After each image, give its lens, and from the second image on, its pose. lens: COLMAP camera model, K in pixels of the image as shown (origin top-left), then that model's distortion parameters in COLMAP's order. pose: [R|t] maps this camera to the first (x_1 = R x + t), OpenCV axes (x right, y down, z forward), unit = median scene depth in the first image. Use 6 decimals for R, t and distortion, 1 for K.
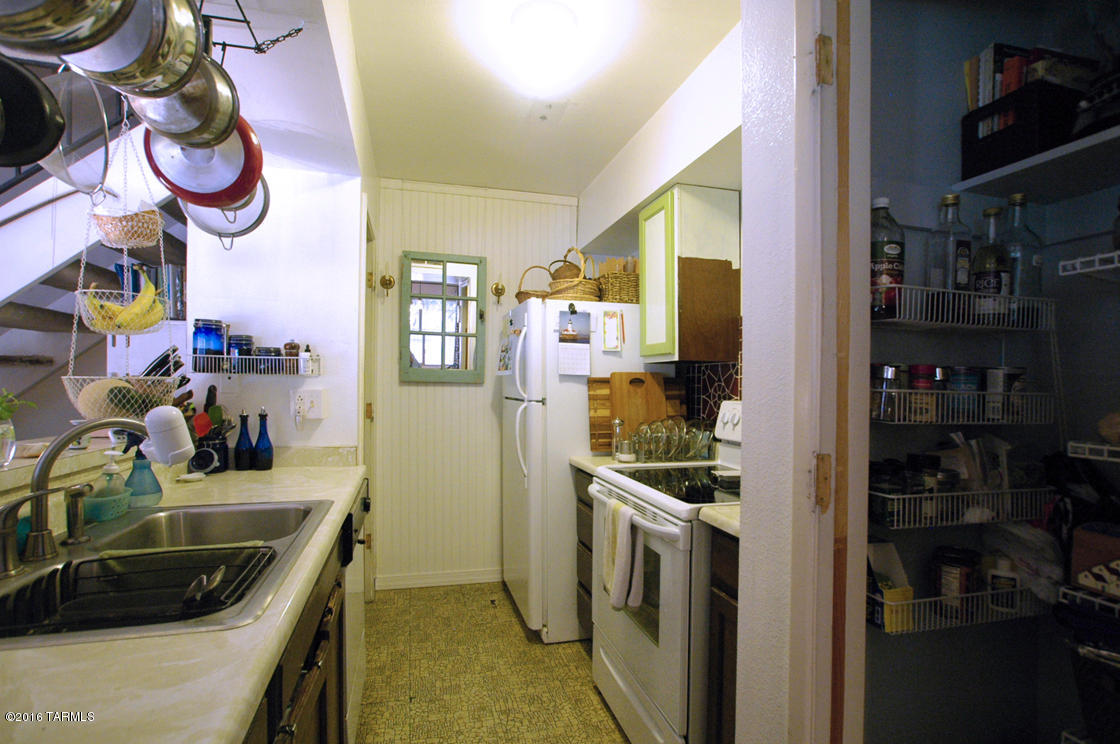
lens RADIAL K [[539.1, 0, 561.1], [0, 539.1, 378.3], [0, 0, 1]] dist [-0.065819, 0.029244]
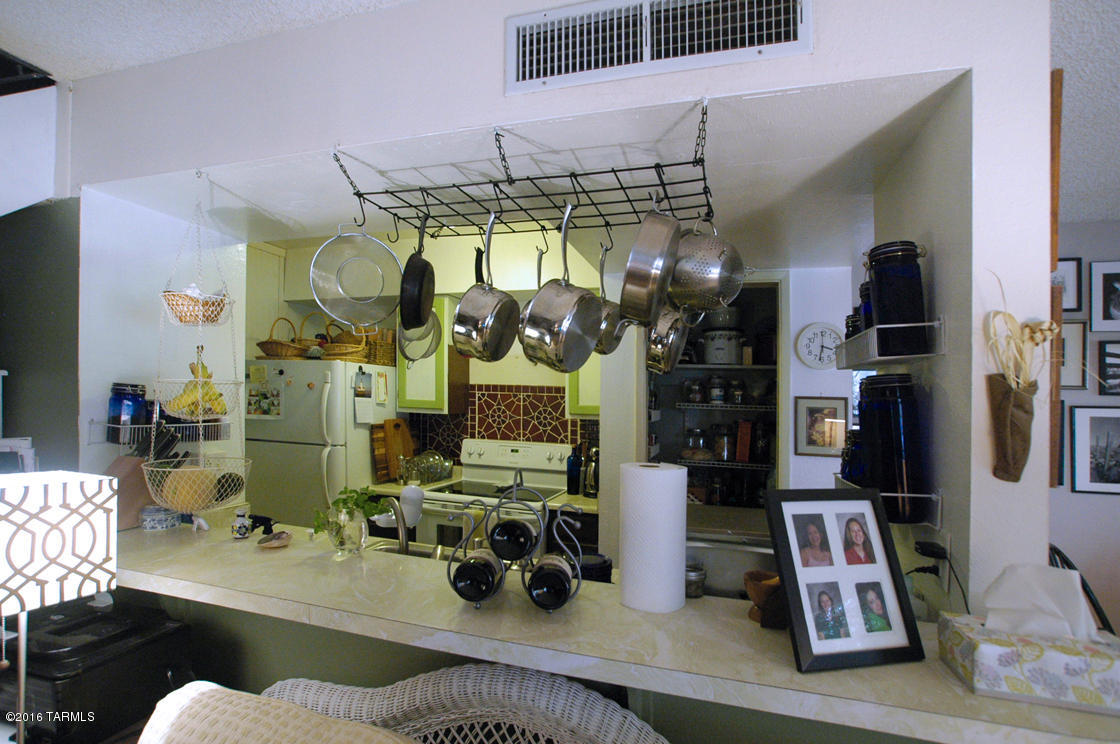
lens RADIAL K [[539.1, 0, 561.1], [0, 539.1, 378.3], [0, 0, 1]] dist [-0.065819, 0.029244]
pose [[0.551707, 0.039153, 0.833119, -0.770202], [-0.028006, 0.999204, -0.028413, -0.088042], [-0.833568, -0.007657, 0.552364, -0.088846]]
